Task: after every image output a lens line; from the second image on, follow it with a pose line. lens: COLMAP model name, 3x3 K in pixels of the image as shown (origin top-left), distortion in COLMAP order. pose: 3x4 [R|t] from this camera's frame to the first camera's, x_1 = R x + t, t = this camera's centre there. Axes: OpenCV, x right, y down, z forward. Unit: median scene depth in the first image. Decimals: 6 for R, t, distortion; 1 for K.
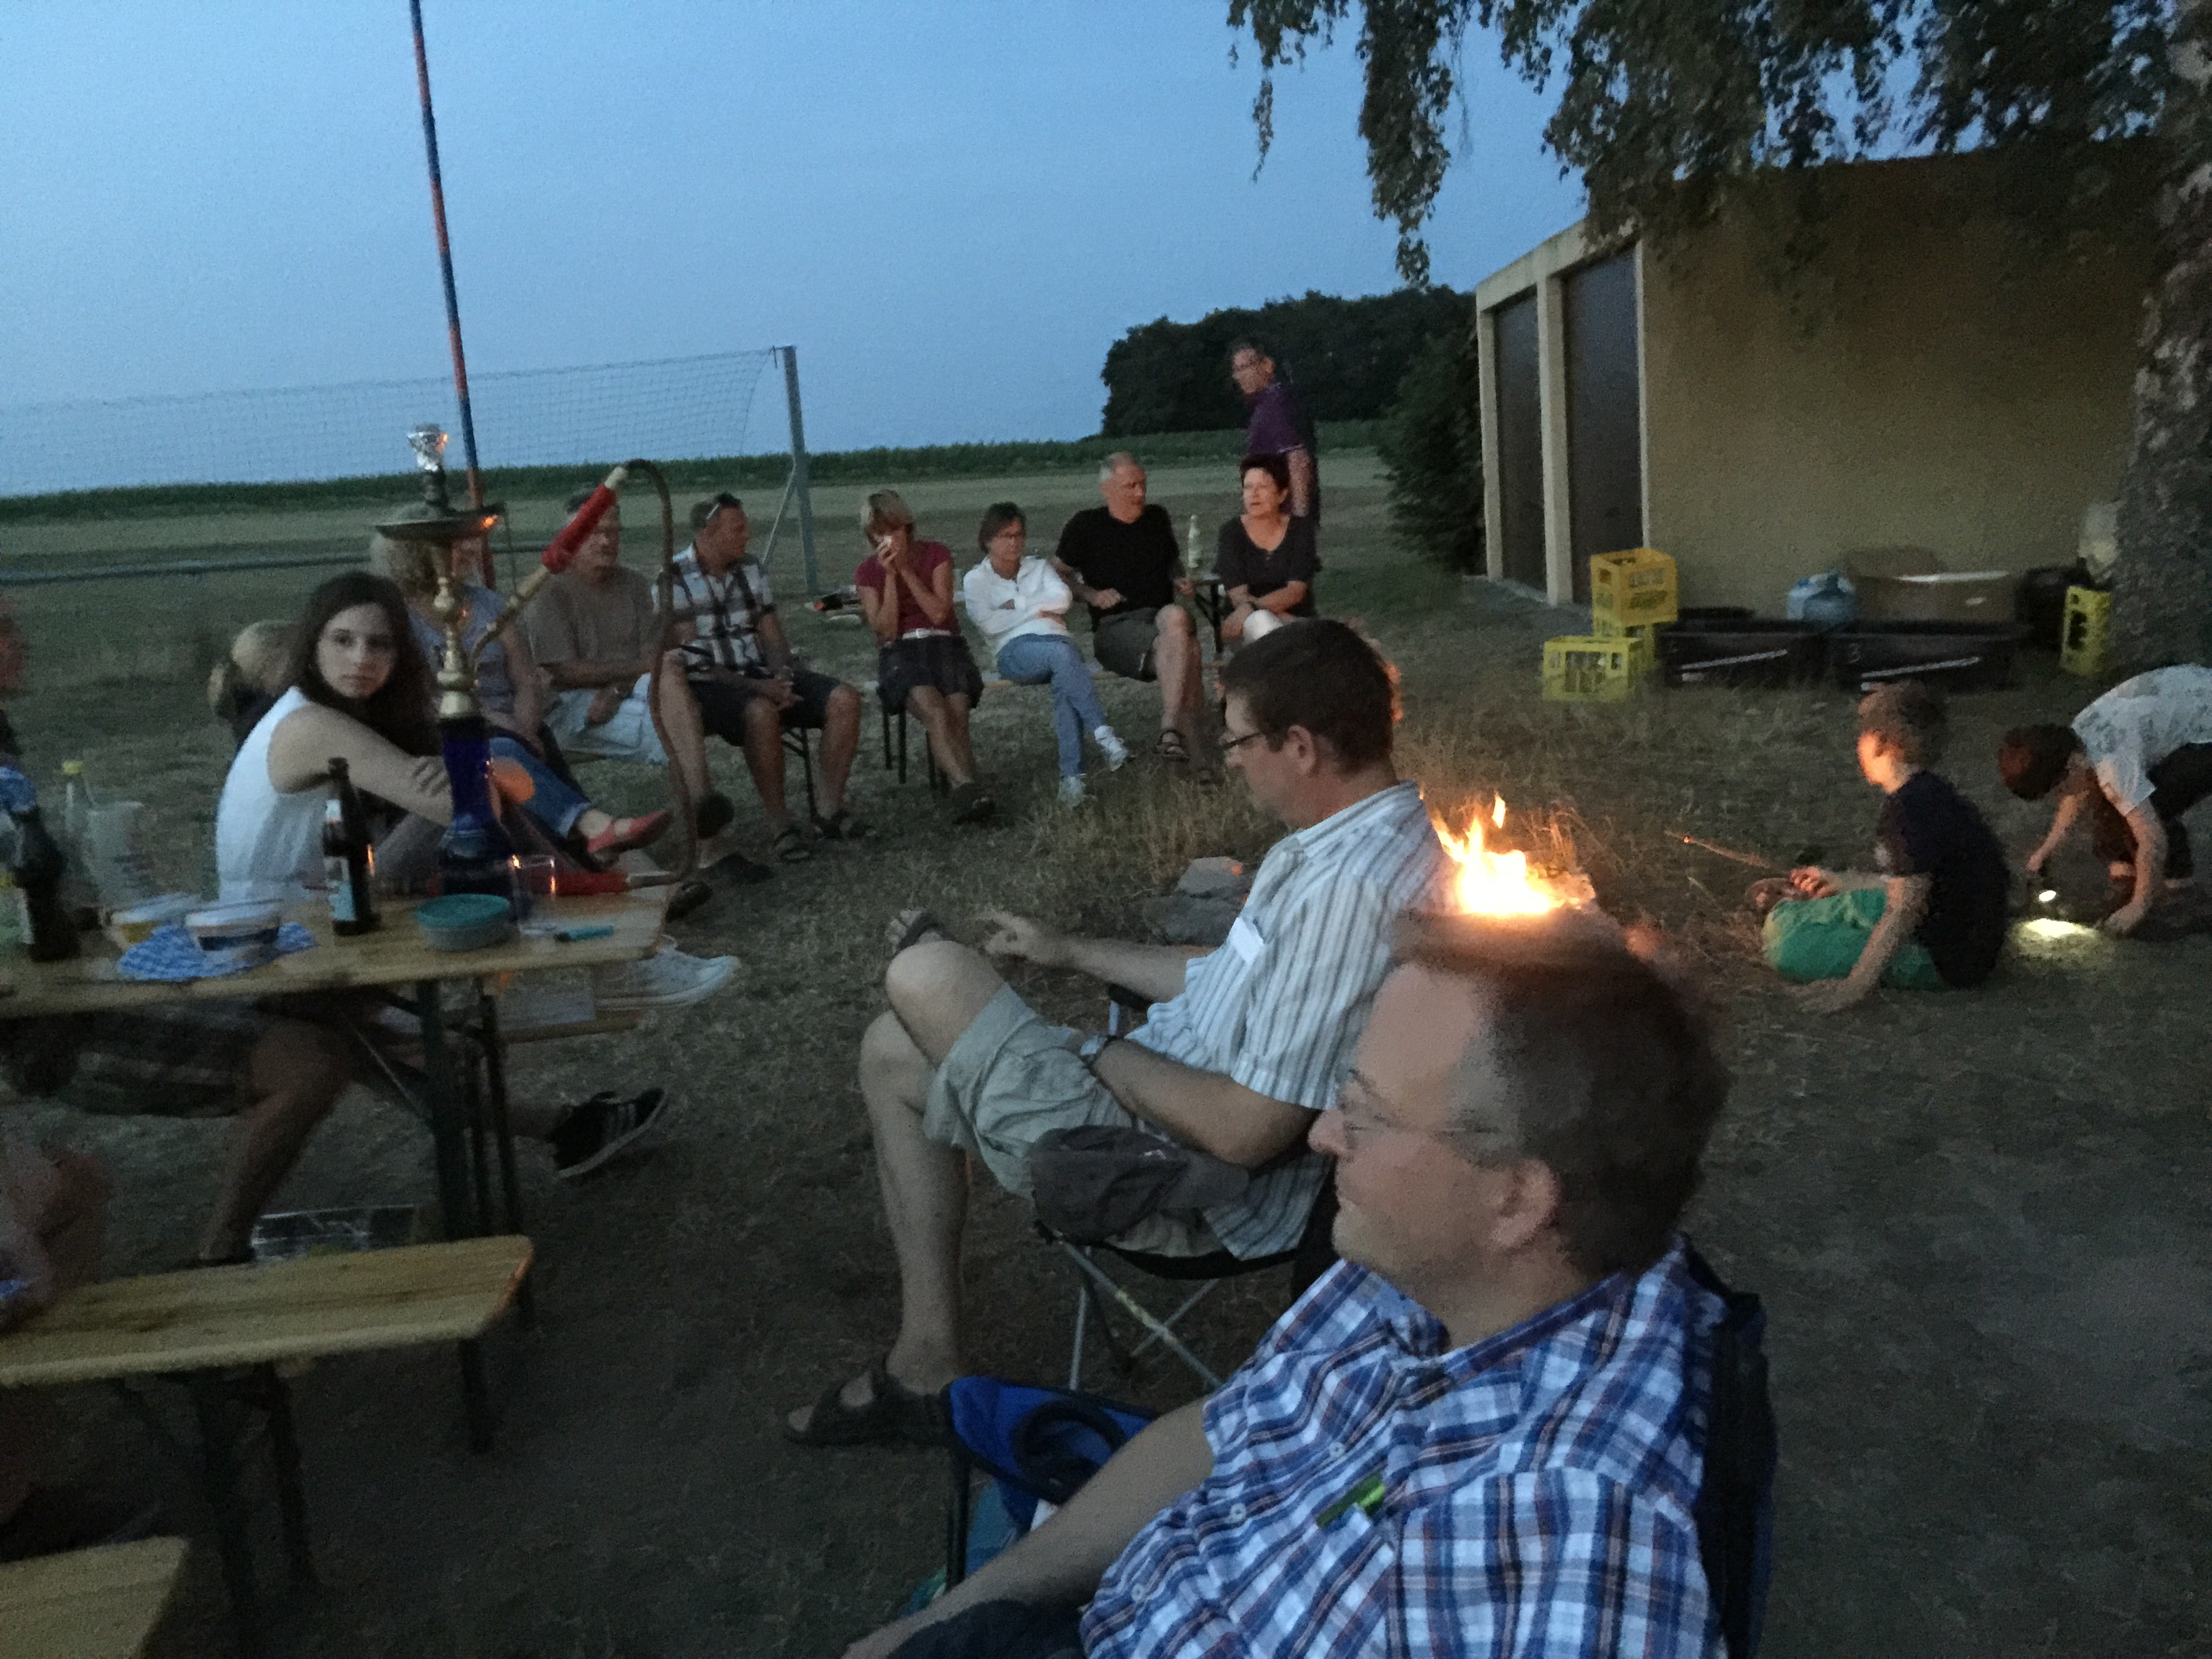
lens RADIAL K [[1795.2, 0, 1086.5], [0, 1795.2, 825.3], [0, 0, 1]] dist [0.029277, -0.049356]
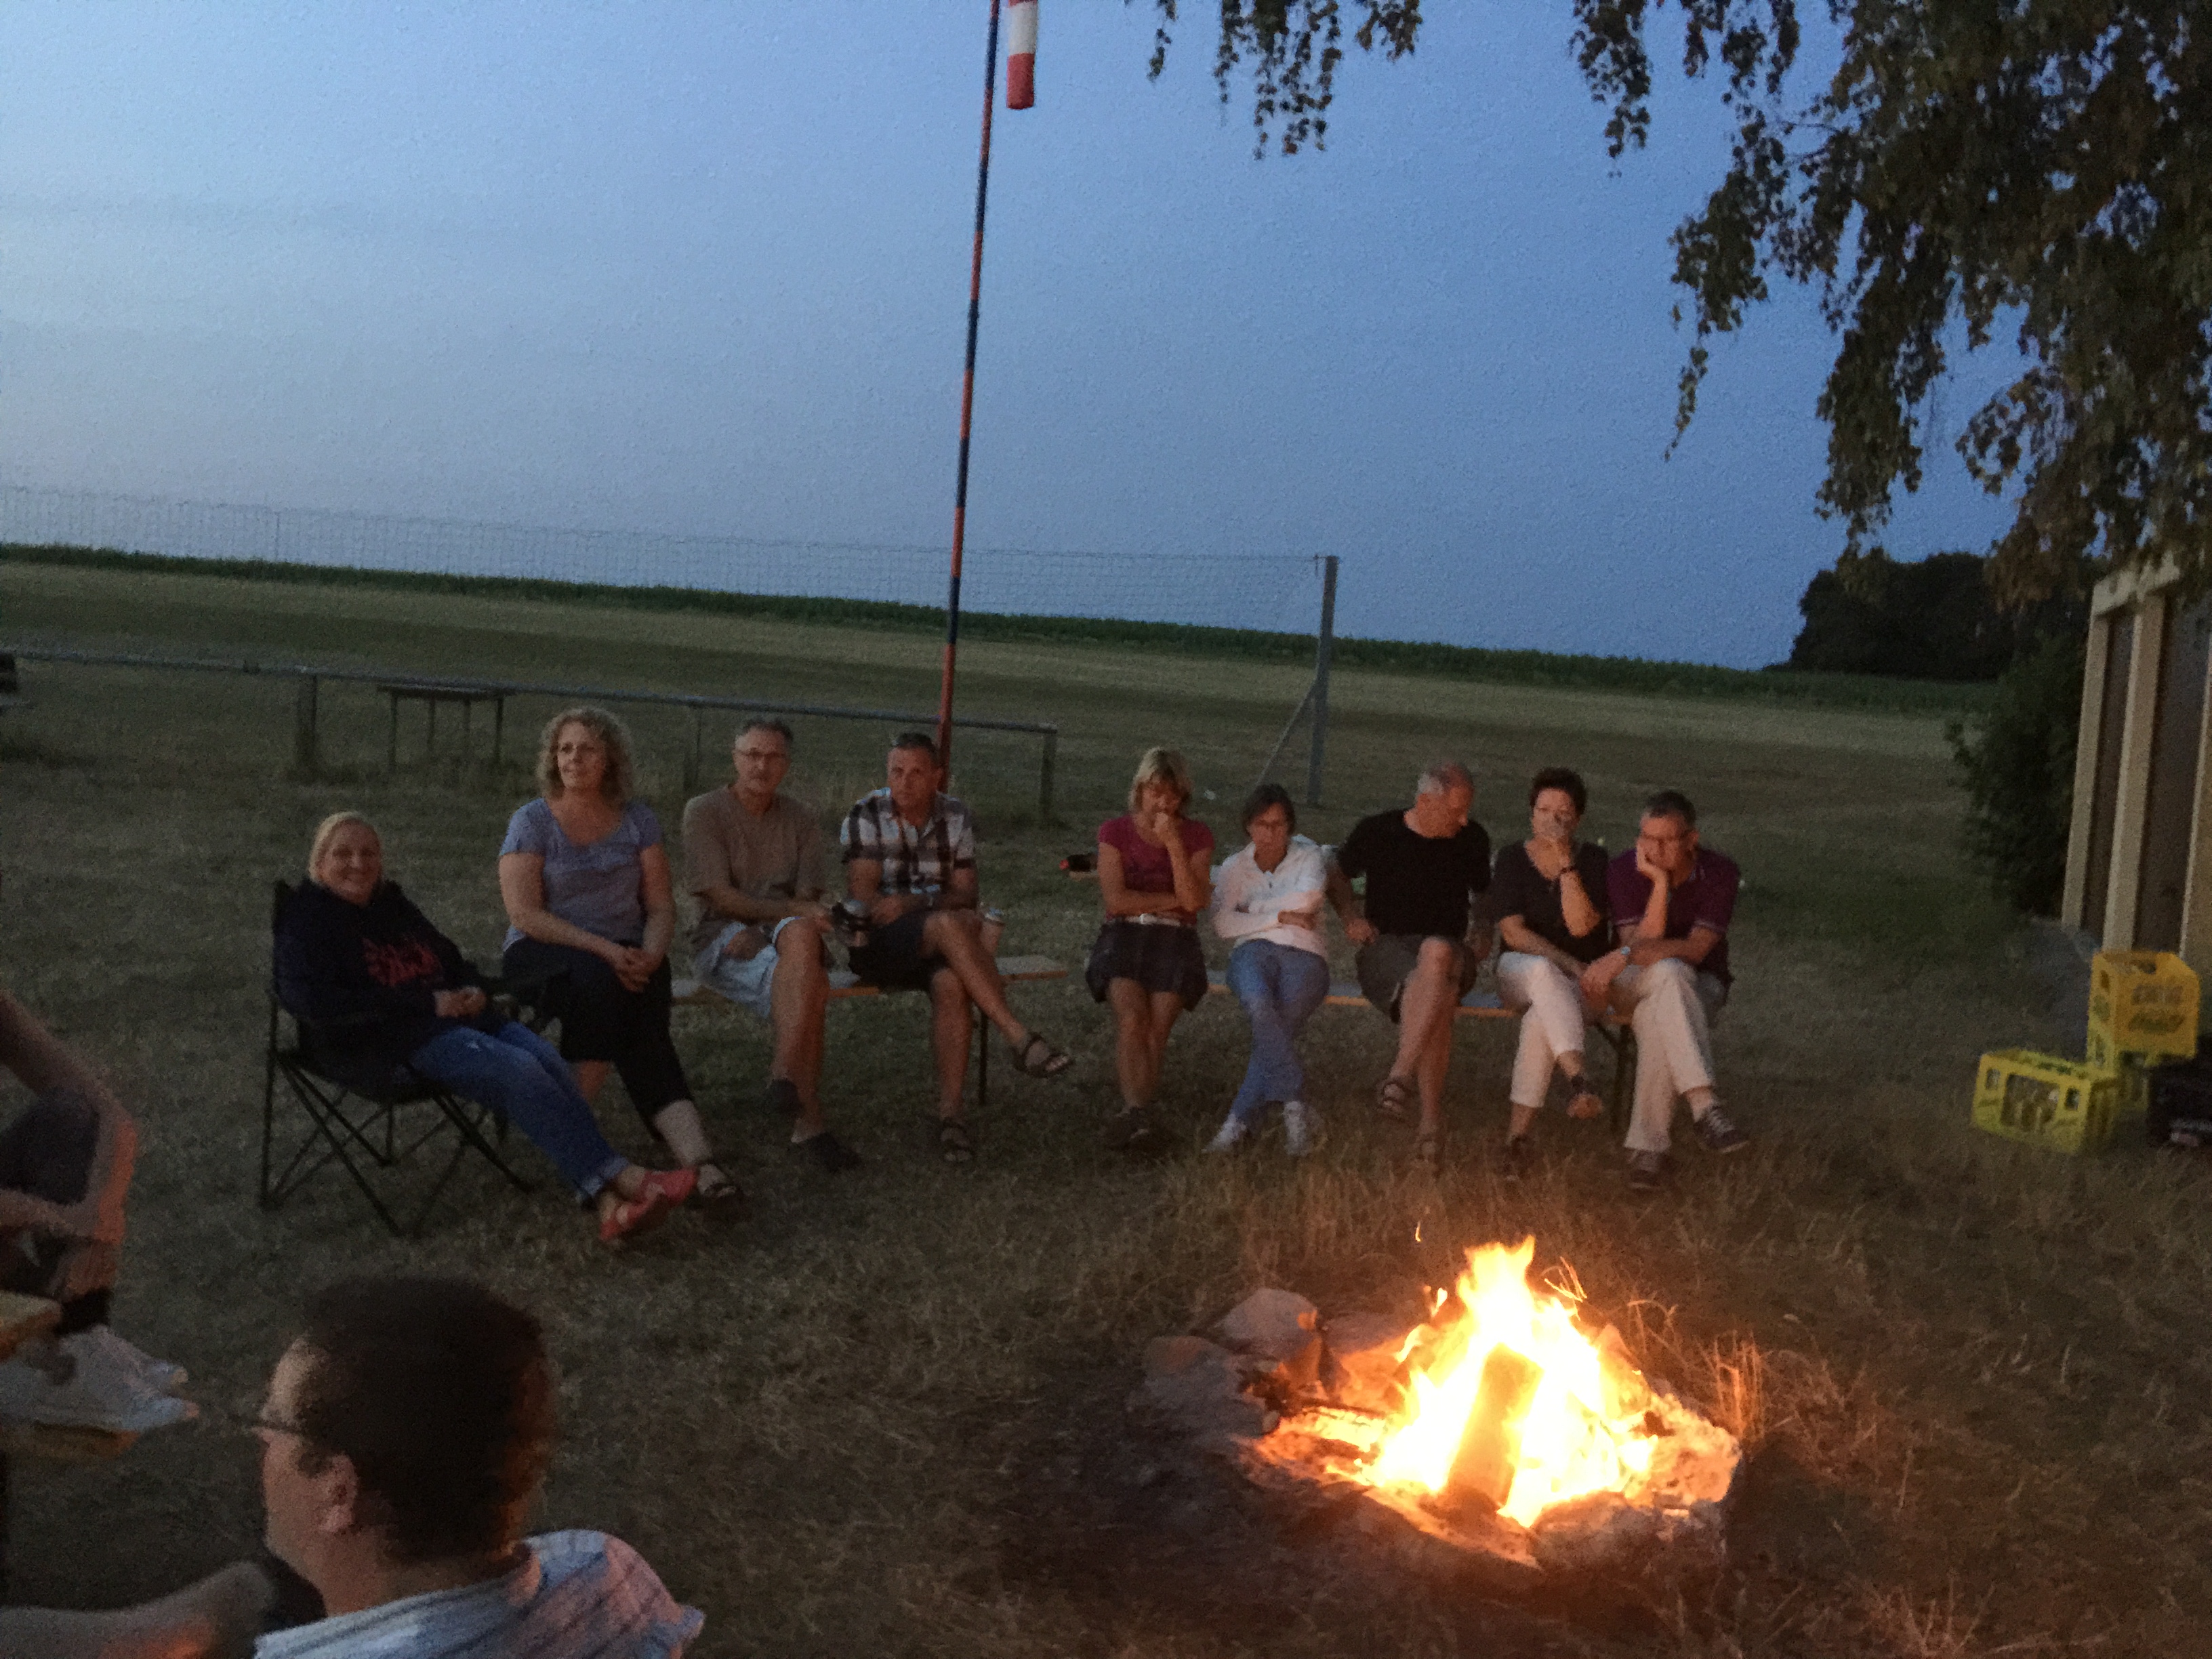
lens RADIAL K [[1795.2, 0, 1110.4], [0, 1795.2, 817.9], [0, 0, 1]] dist [0.029277, -0.049356]
pose [[0.931950, 0.165770, -0.322474, 0.269848], [-0.198580, 0.977480, -0.071414, -0.139909], [0.303374, 0.130591, 0.943880, 0.244481]]
